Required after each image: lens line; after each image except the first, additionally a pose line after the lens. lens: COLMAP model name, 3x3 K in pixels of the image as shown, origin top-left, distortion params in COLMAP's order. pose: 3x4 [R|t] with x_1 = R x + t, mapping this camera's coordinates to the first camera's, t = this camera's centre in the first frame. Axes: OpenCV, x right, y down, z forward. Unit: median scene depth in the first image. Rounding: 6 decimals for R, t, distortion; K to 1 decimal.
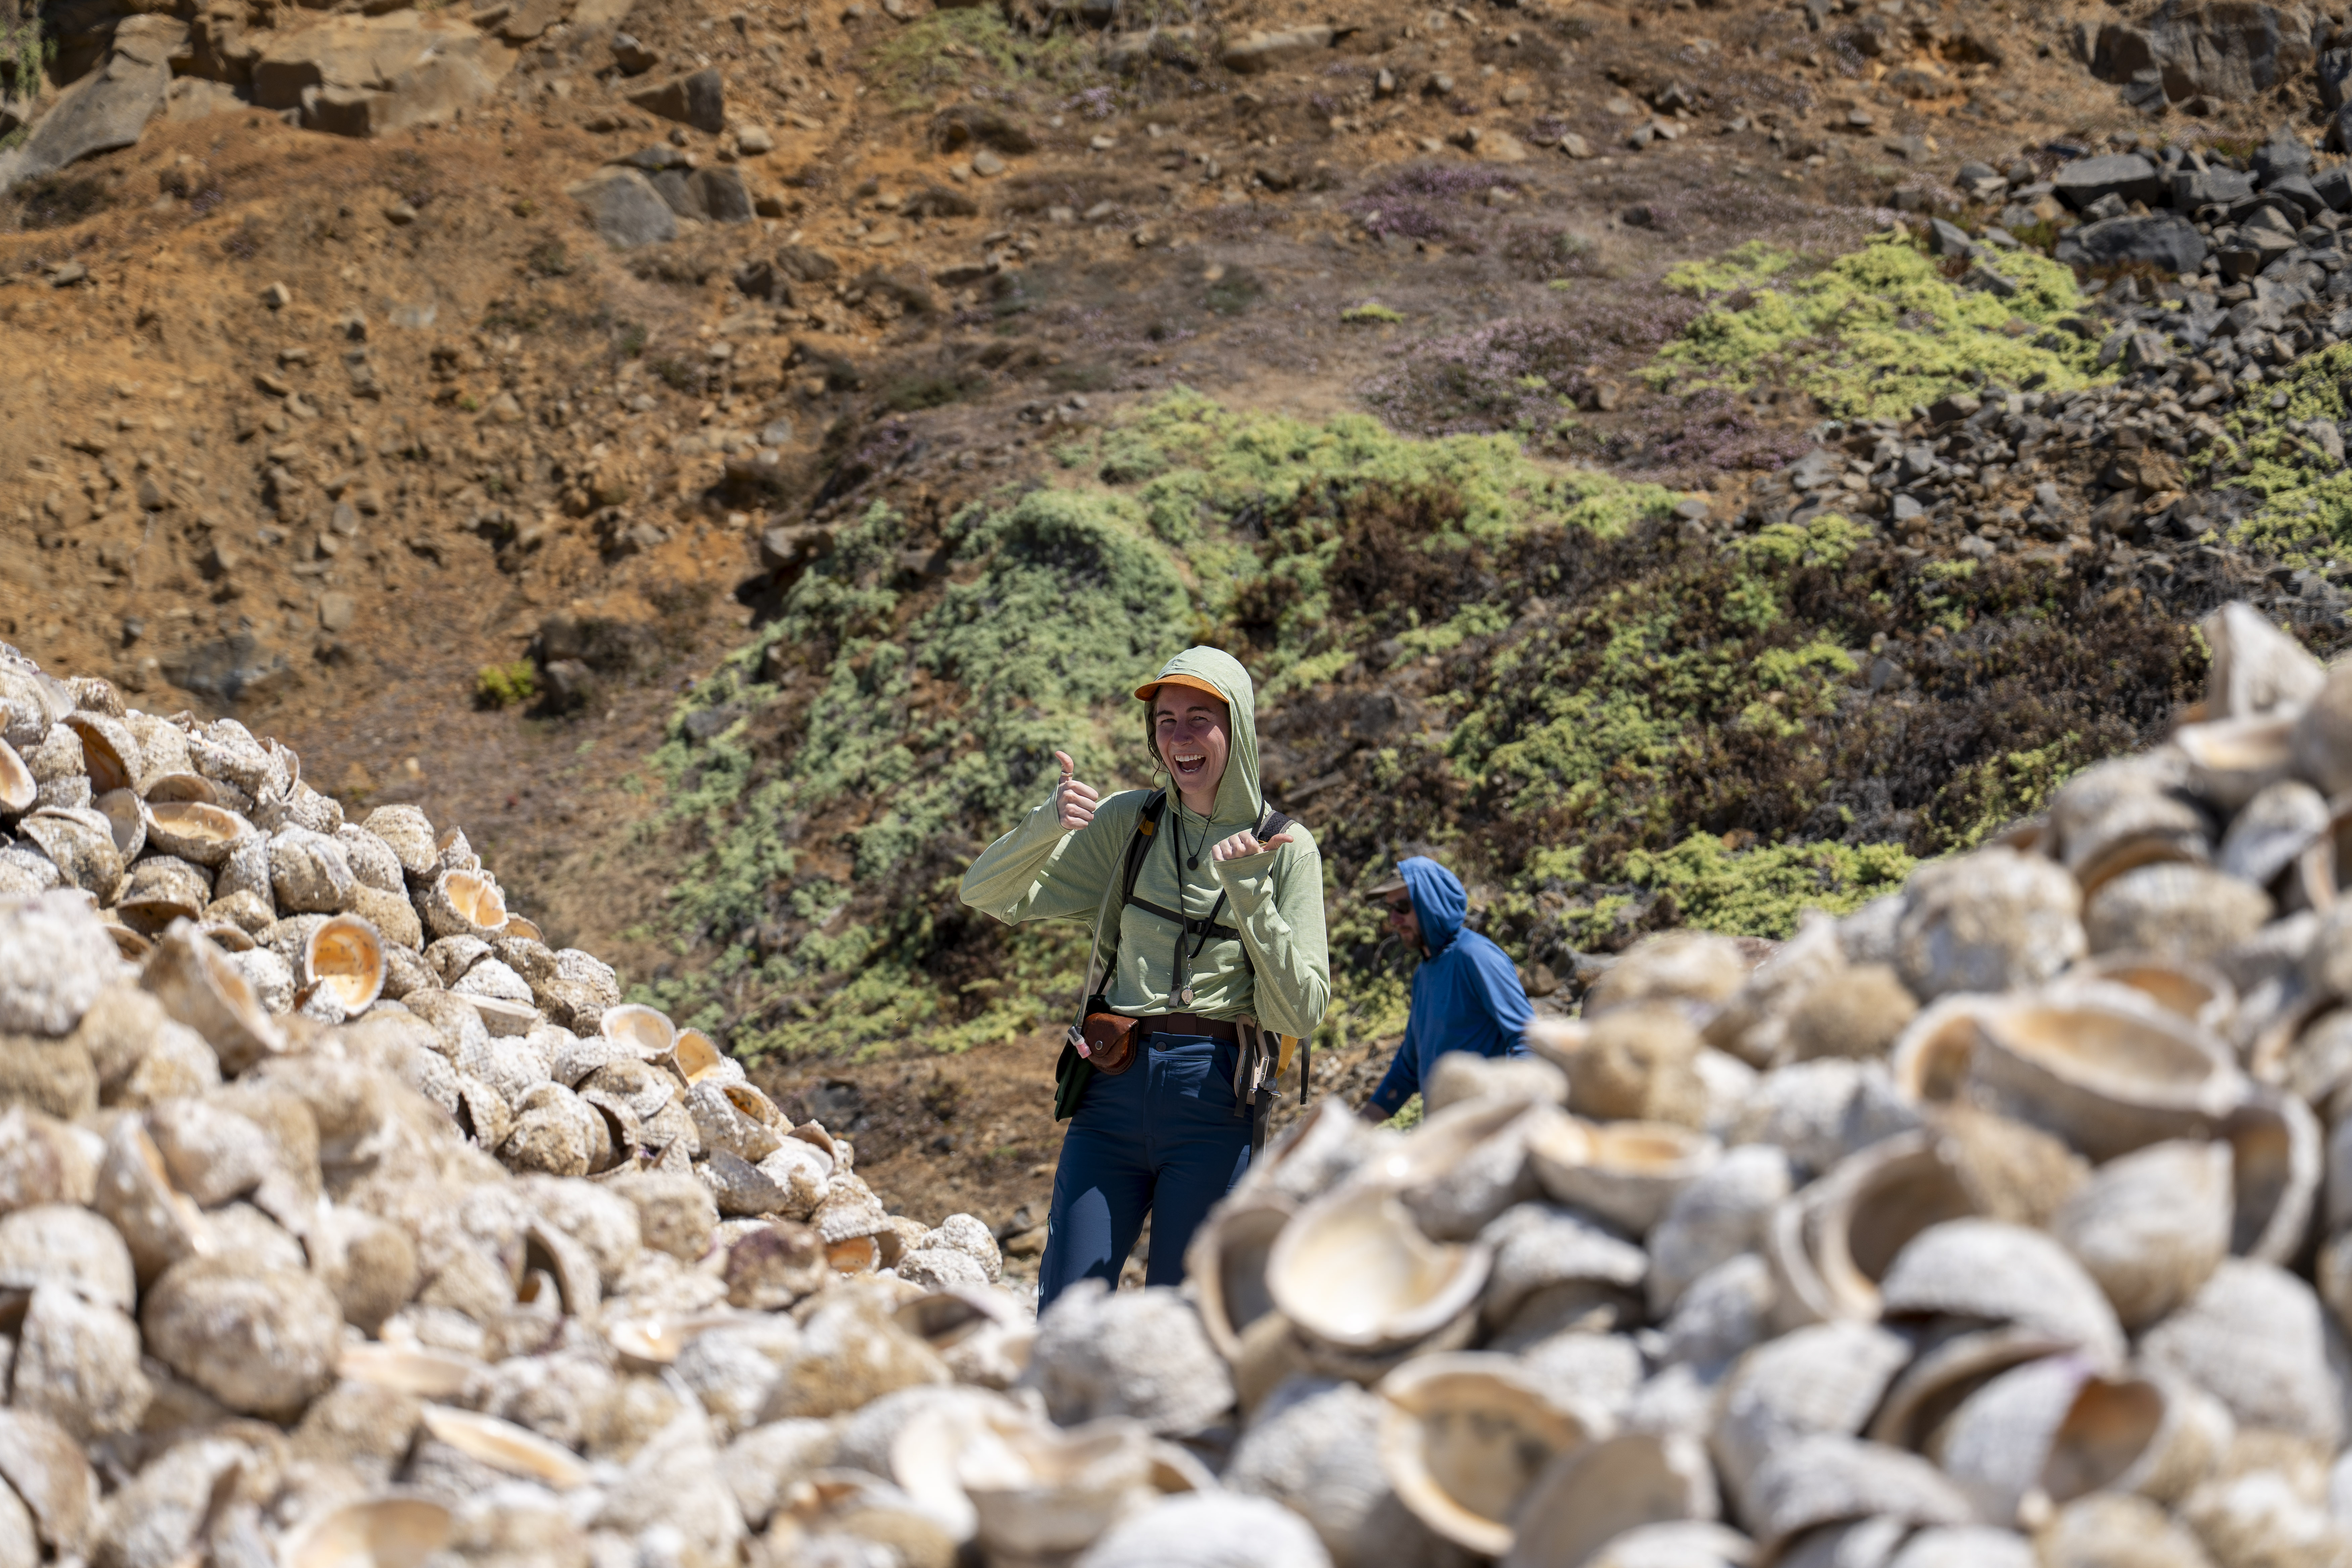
lens RADIAL K [[4608.5, 0, 1176.0], [0, 4608.5, 784.0], [0, 0, 1]] dist [0.036359, -0.056767]
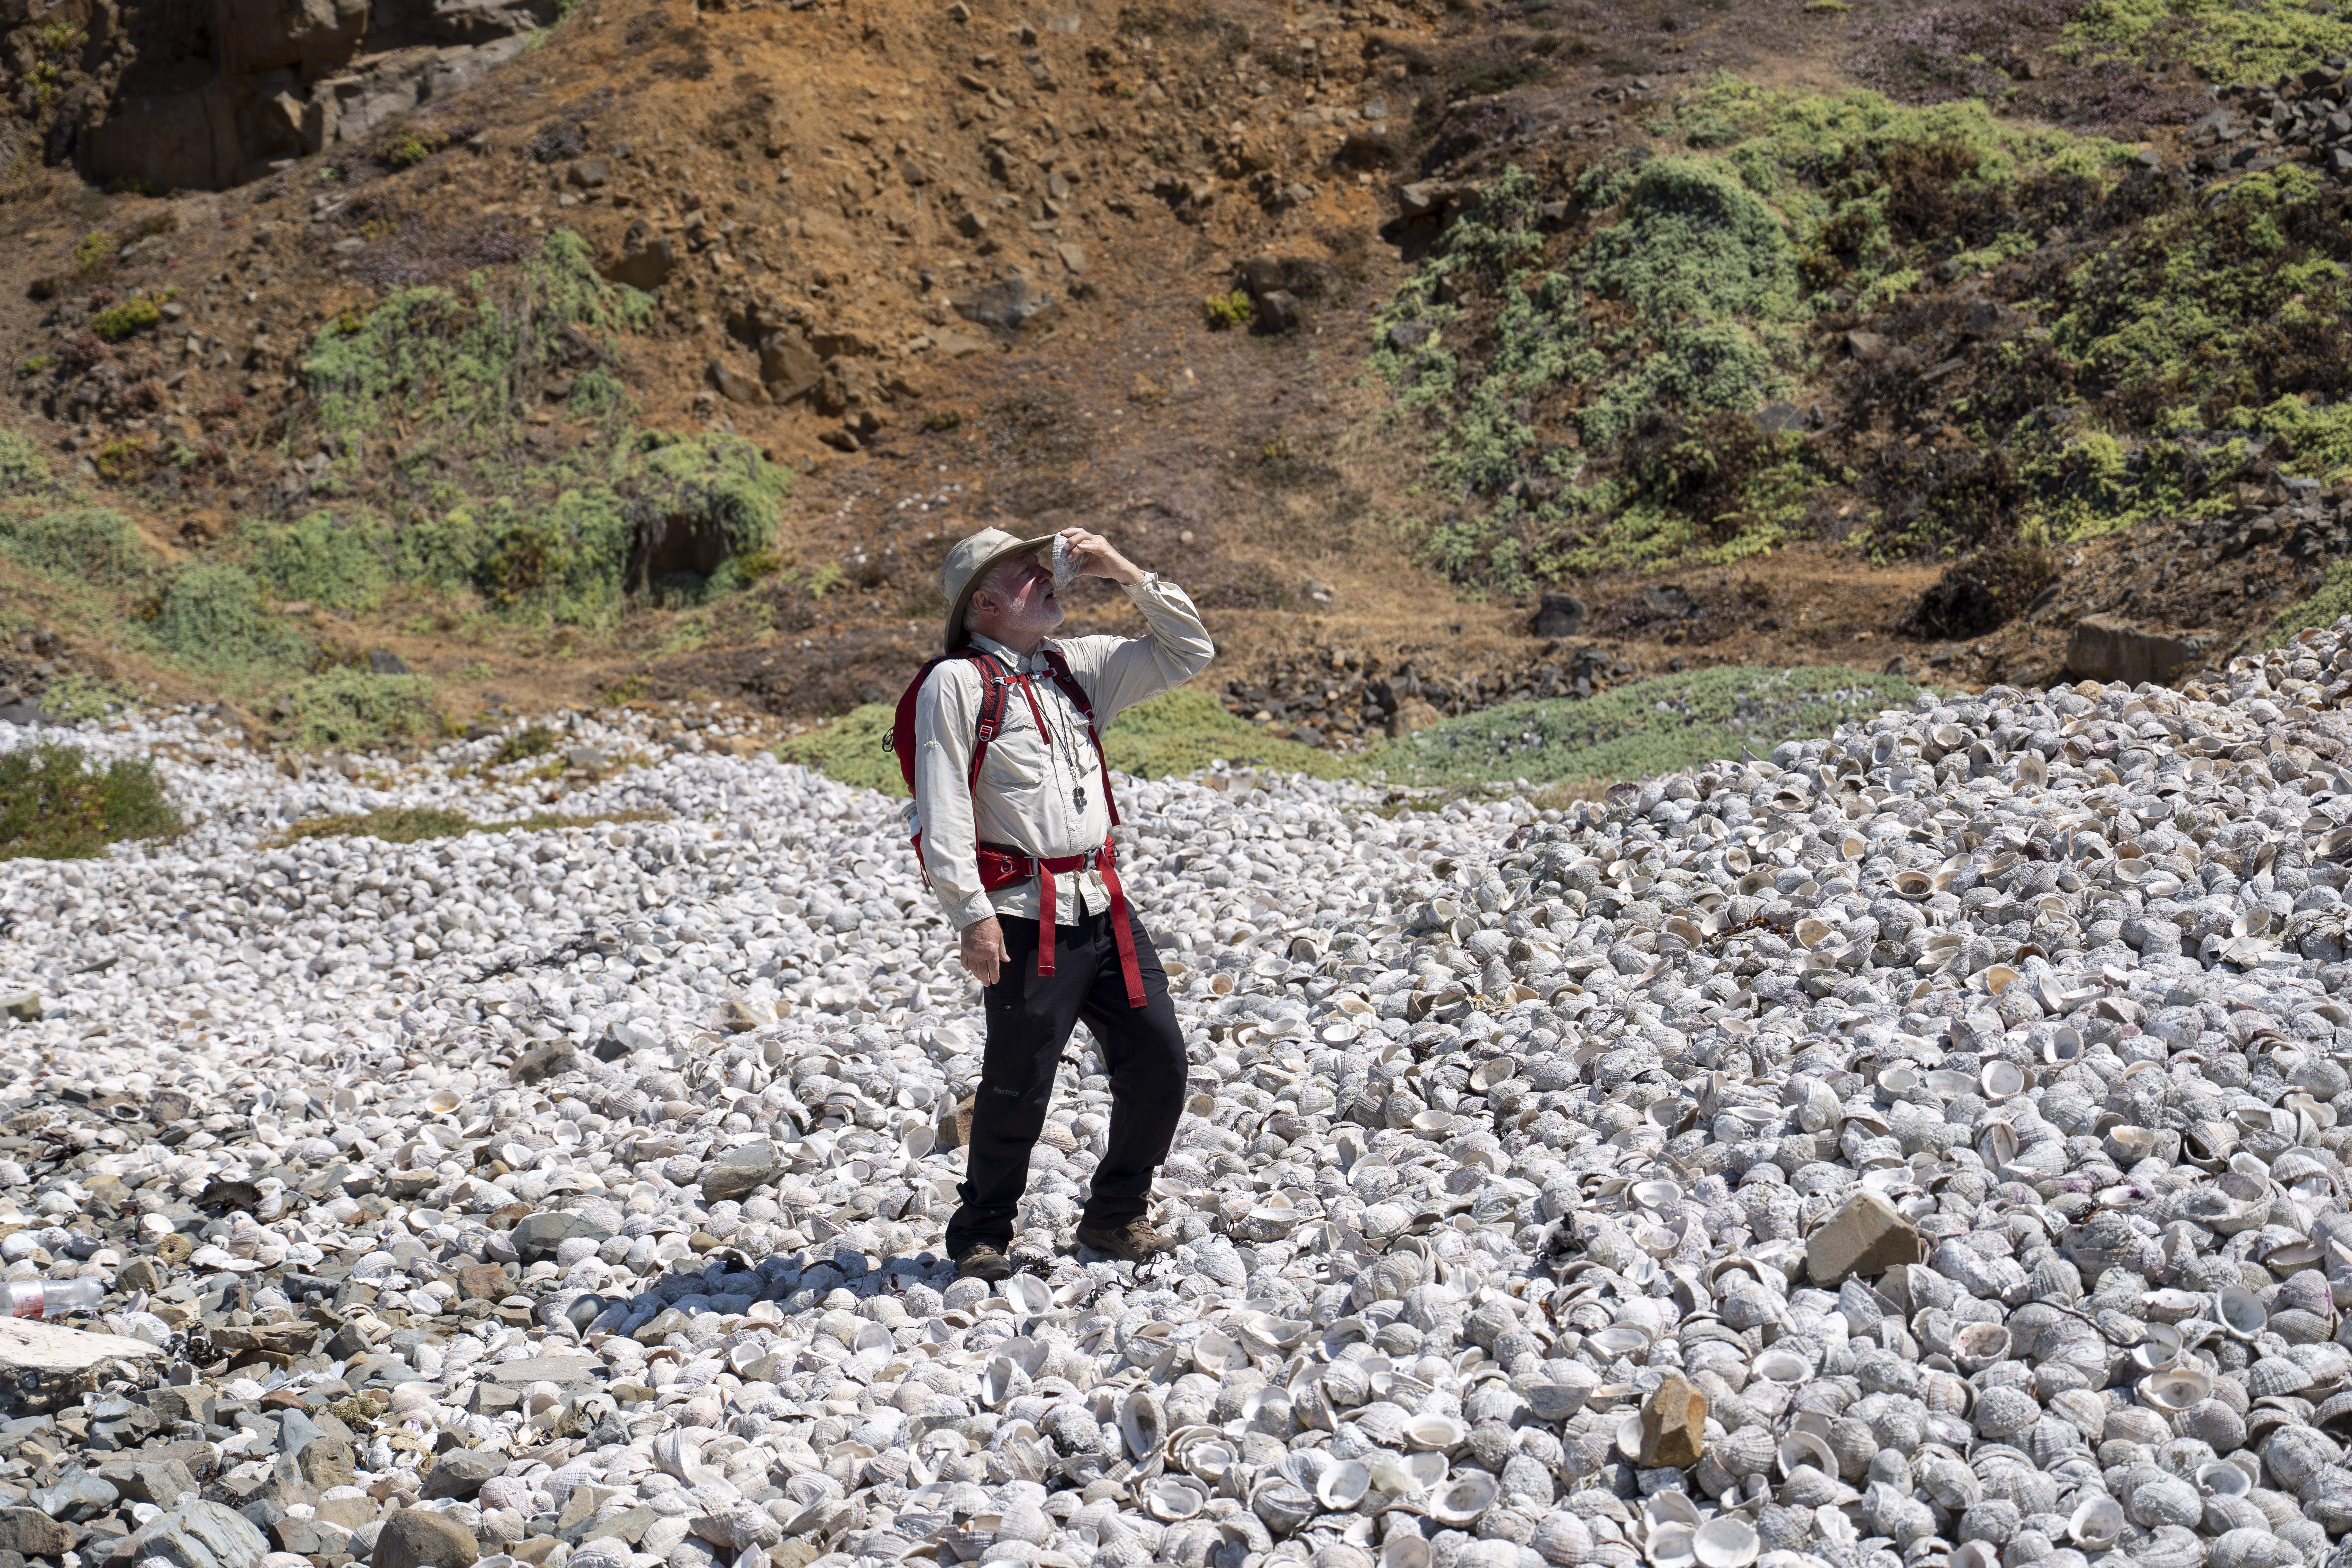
lens RADIAL K [[4608.5, 0, 1176.0], [0, 4608.5, 784.0], [0, 0, 1]] dist [0.036359, -0.056767]
pose [[0.996078, -0.043096, 0.077277, -0.280956], [0.035241, 0.994335, 0.100279, -0.020299], [-0.081161, -0.097162, 0.991954, -0.359876]]
